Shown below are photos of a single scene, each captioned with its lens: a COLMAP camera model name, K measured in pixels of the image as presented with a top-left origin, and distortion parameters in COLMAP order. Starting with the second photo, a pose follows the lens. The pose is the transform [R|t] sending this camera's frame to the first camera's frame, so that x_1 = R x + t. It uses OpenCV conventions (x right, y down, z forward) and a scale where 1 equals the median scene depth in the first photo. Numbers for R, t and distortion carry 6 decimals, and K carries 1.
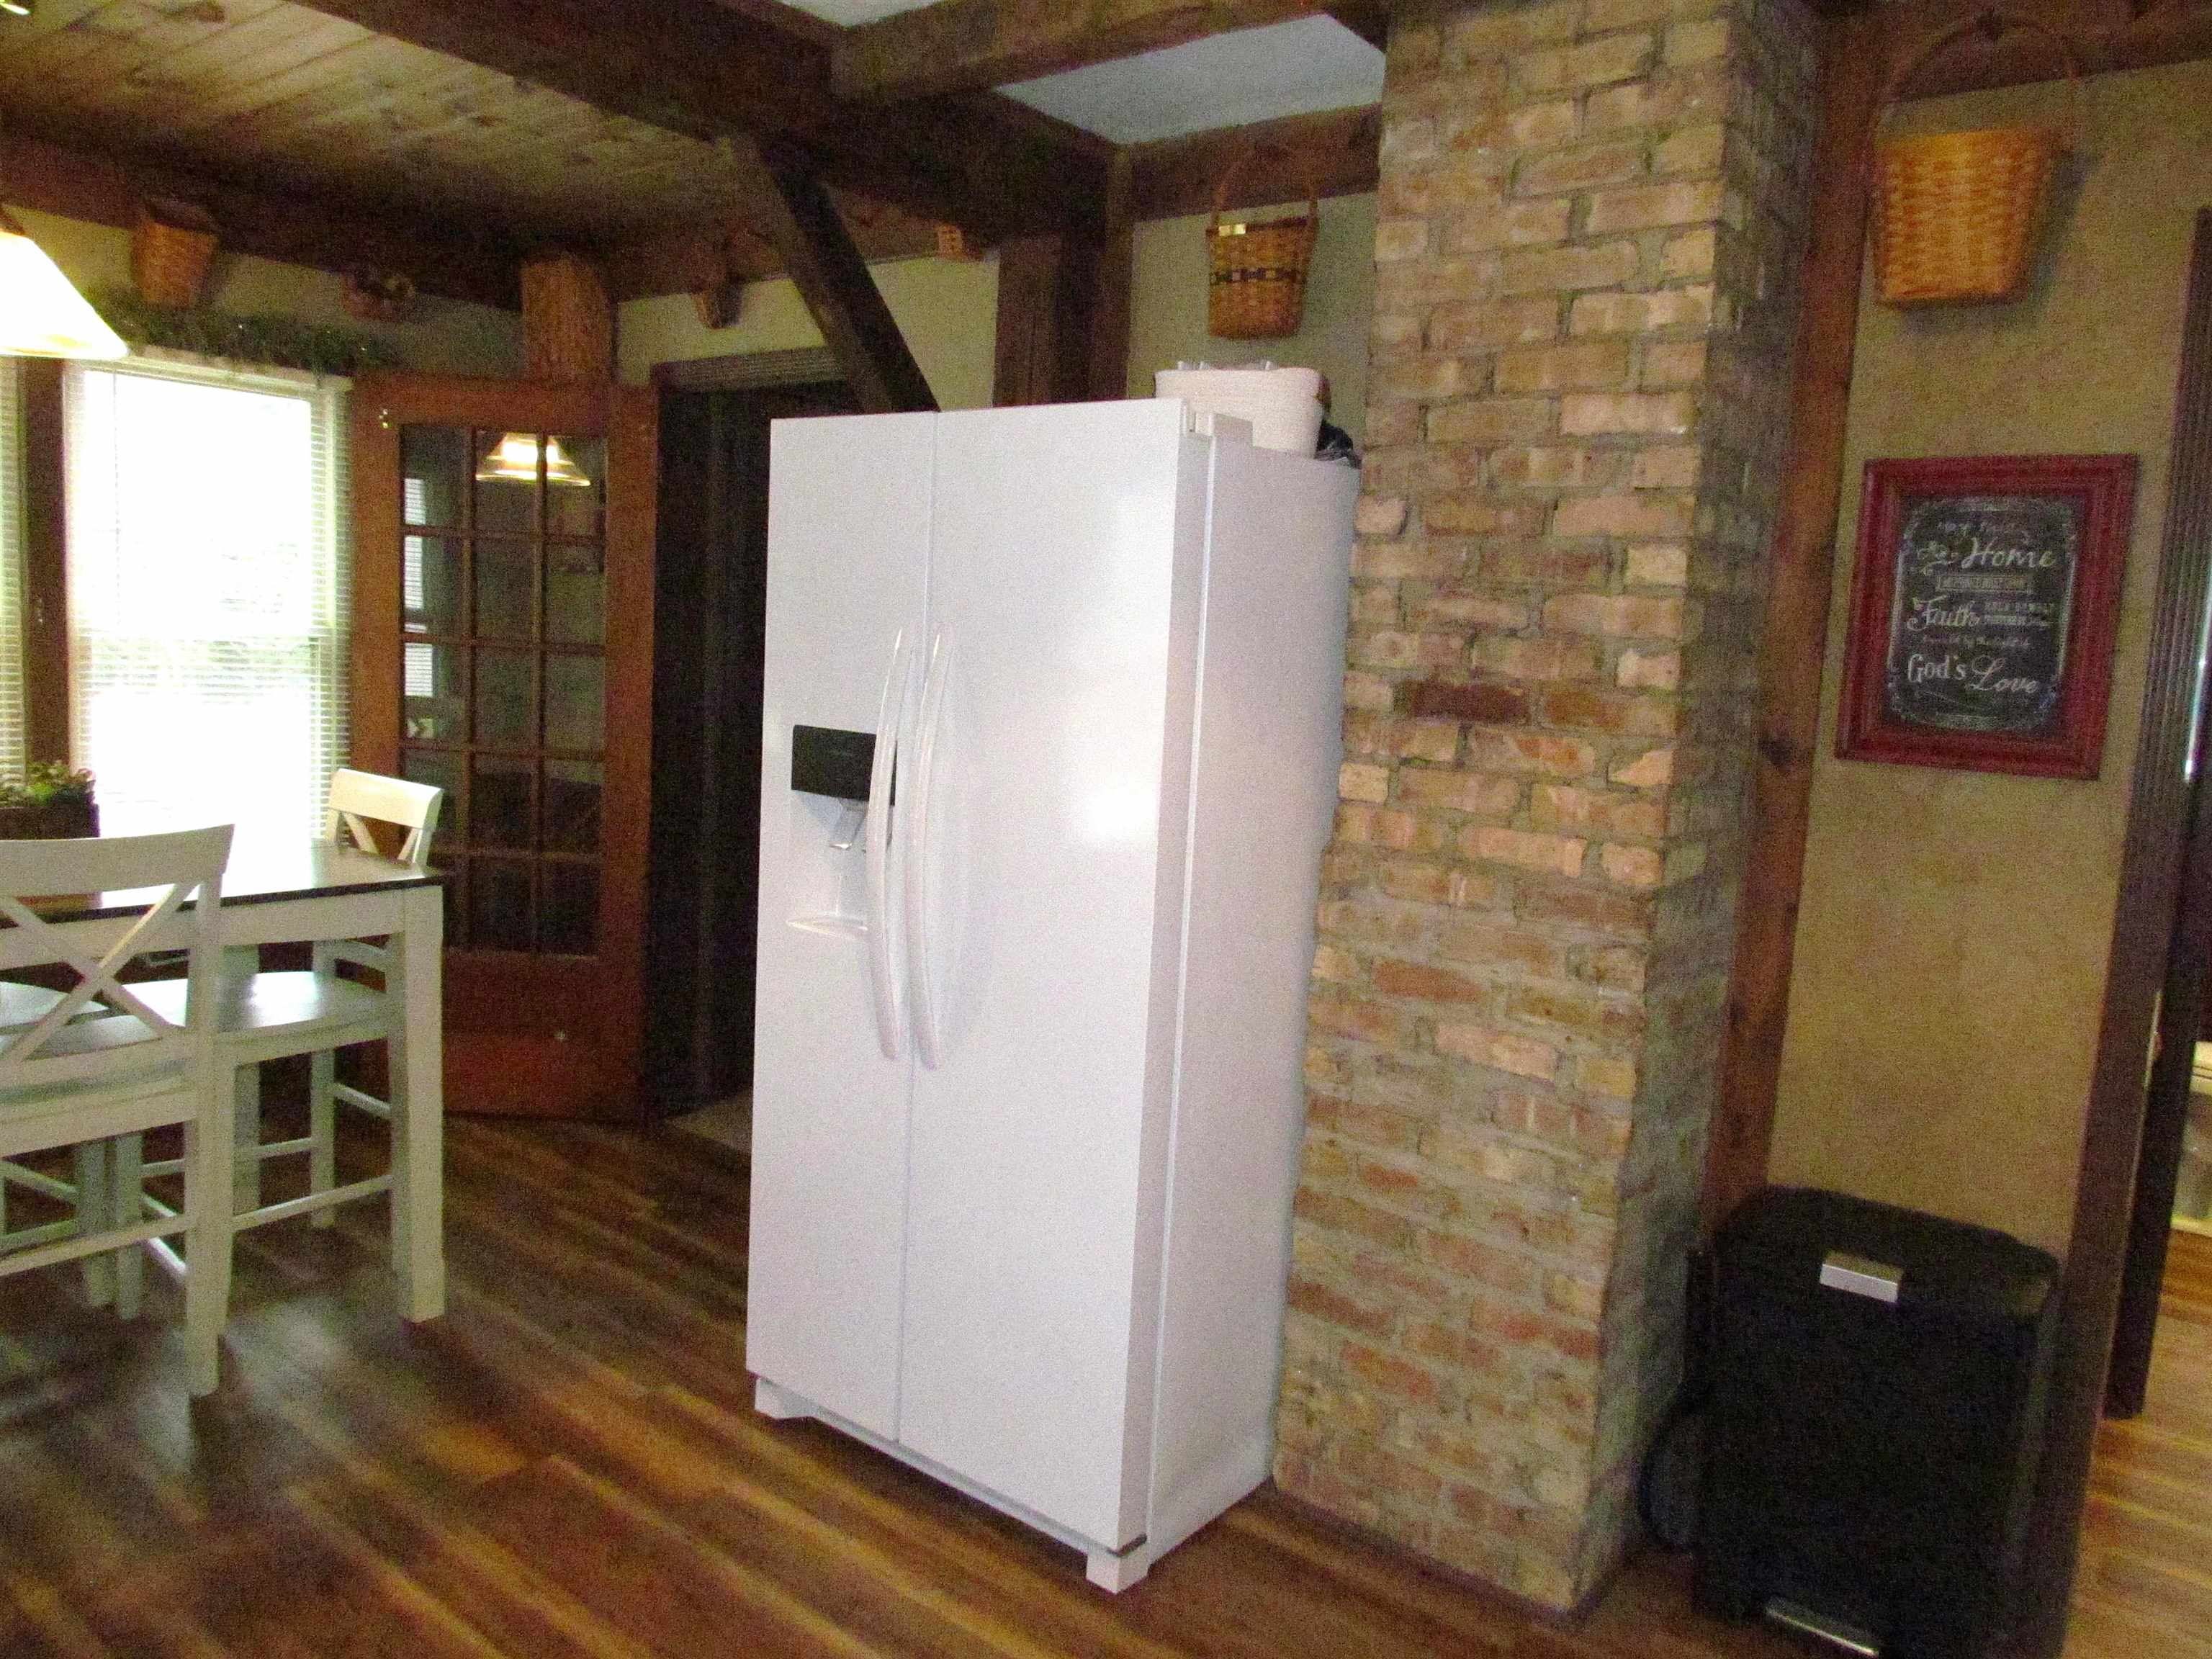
lens RADIAL K [[1593.5, 0, 1104.1], [0, 1593.5, 827.3], [0, 0, 1]] dist [-0.036810, 0.012753]
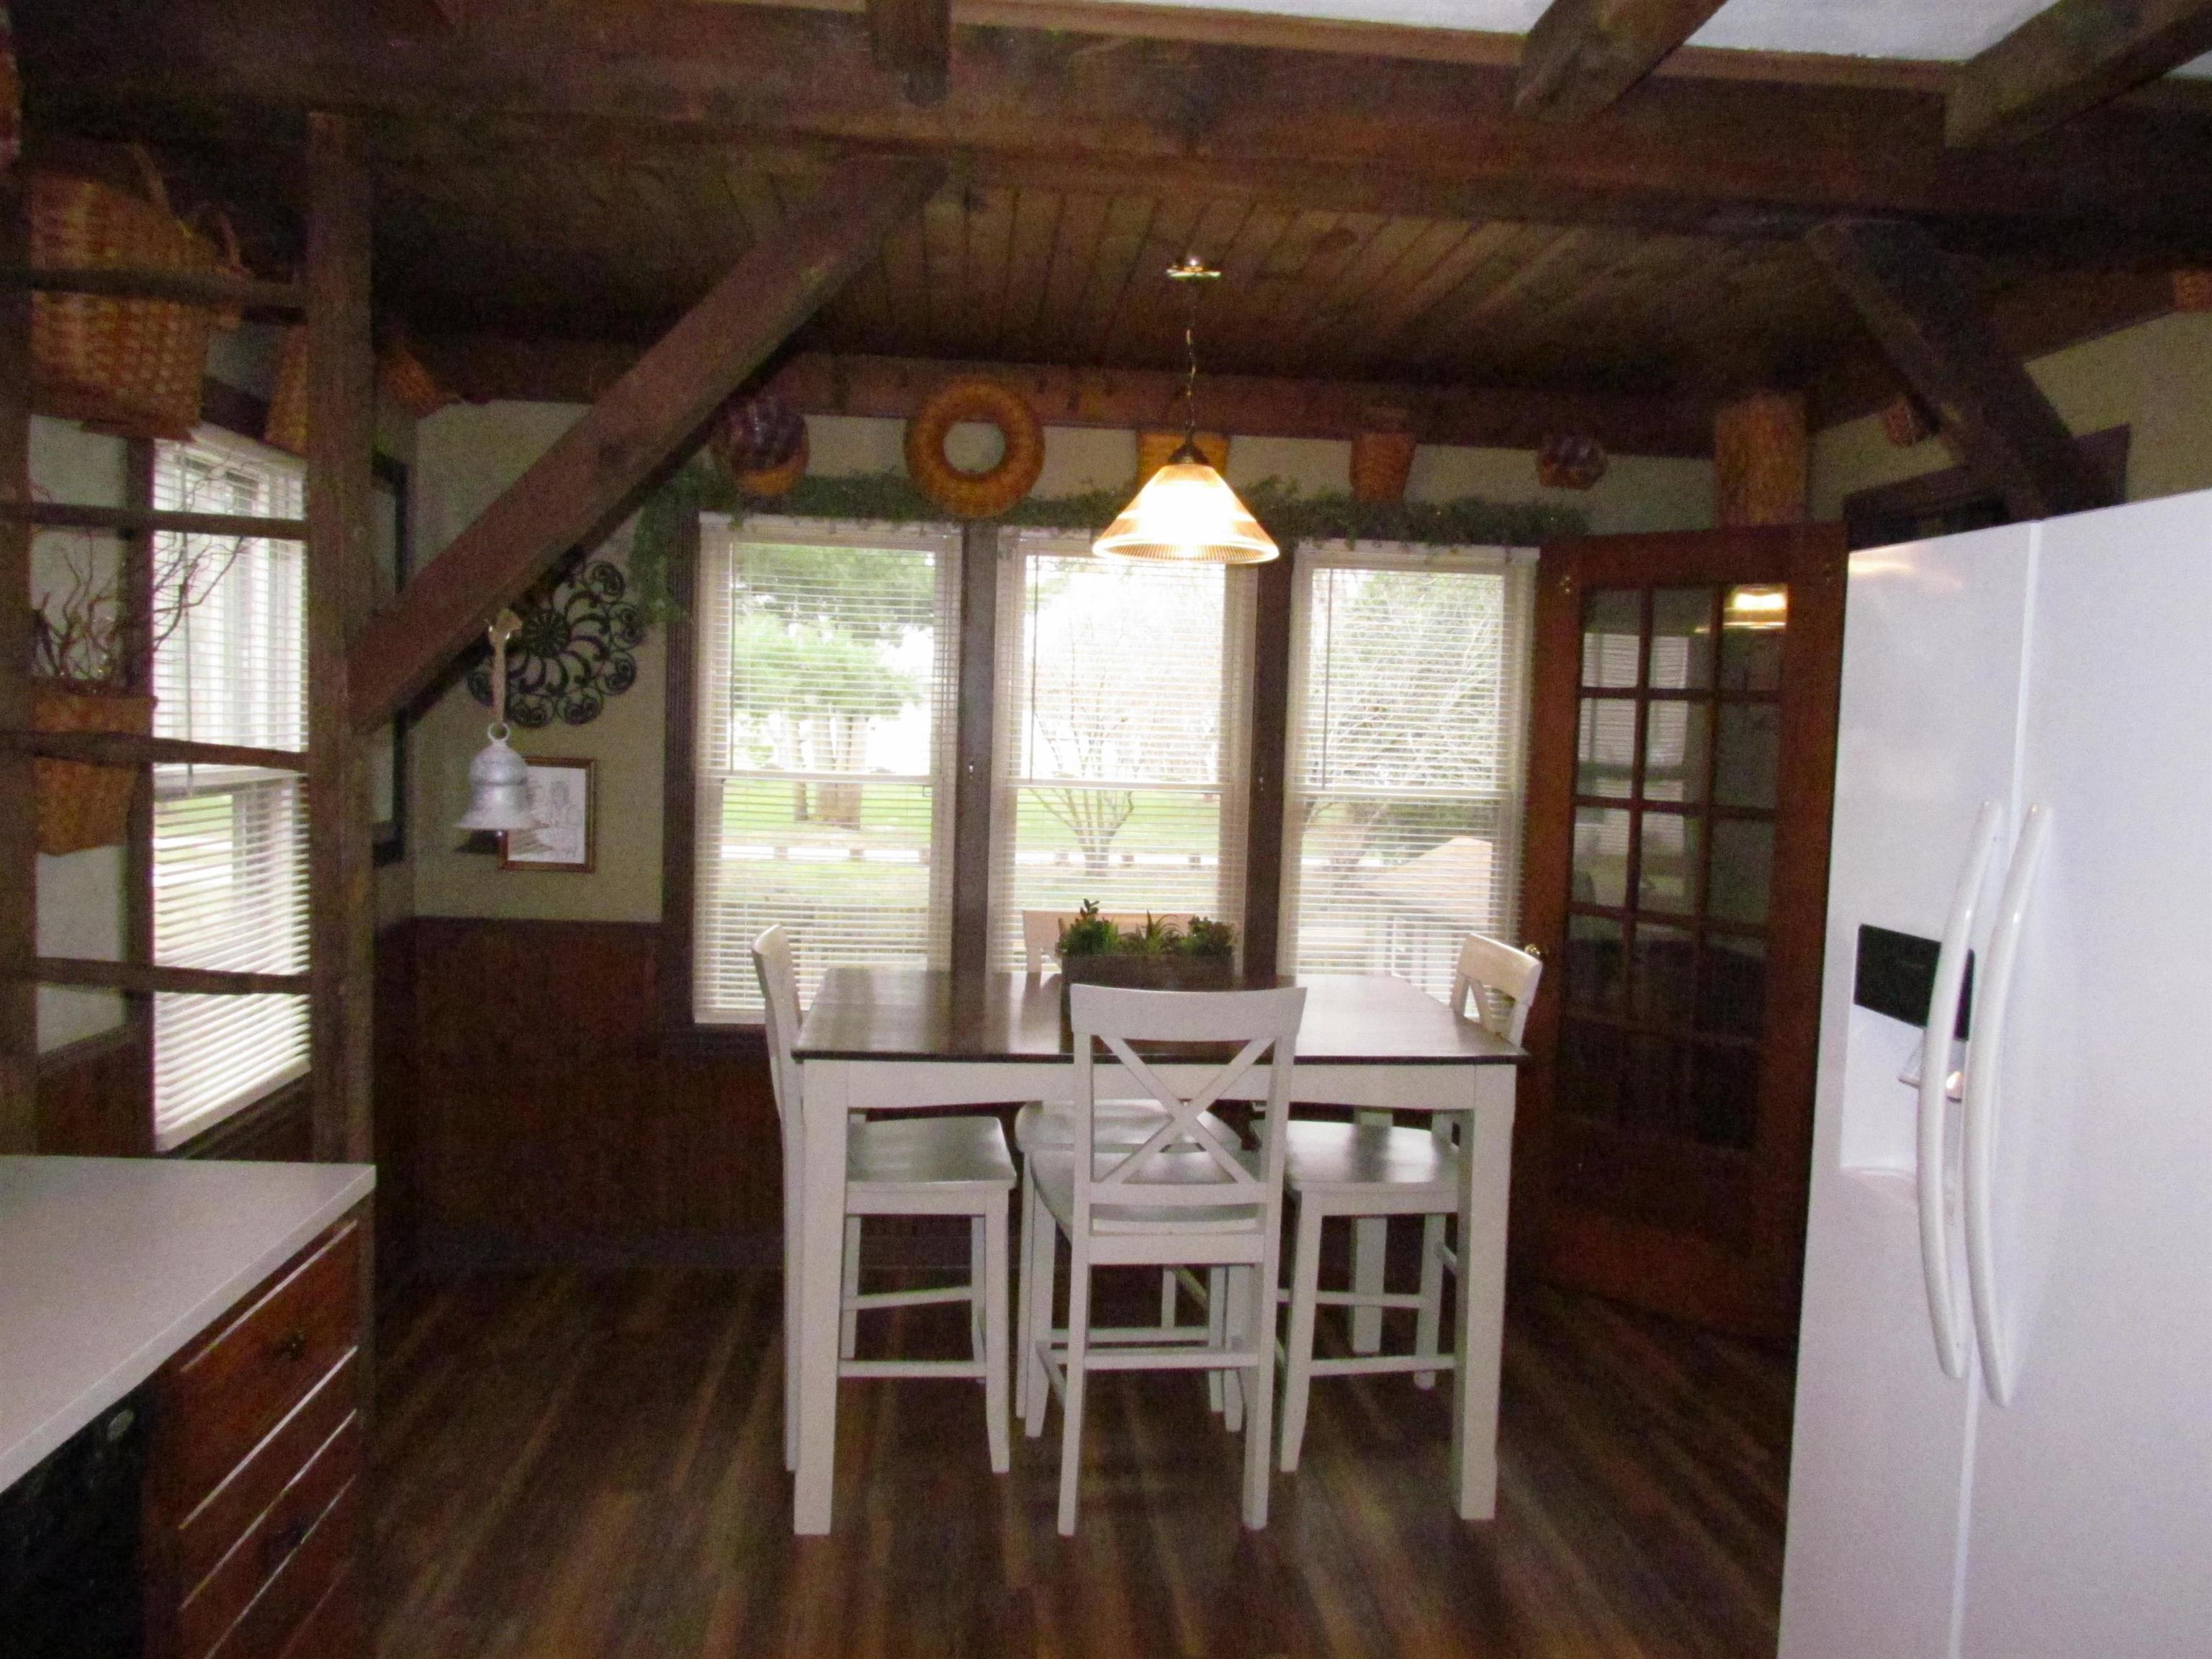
lens RADIAL K [[1598.5, 0, 1103.8], [0, 1598.5, 827.9], [0, 0, 1]] dist [-0.037646, -0.004046]
pose [[0.680253, 0.010746, -0.732899, 0.107374], [-0.078475, 0.995213, -0.058246, -0.028379], [0.728765, 0.097136, 0.677840, 0.143236]]
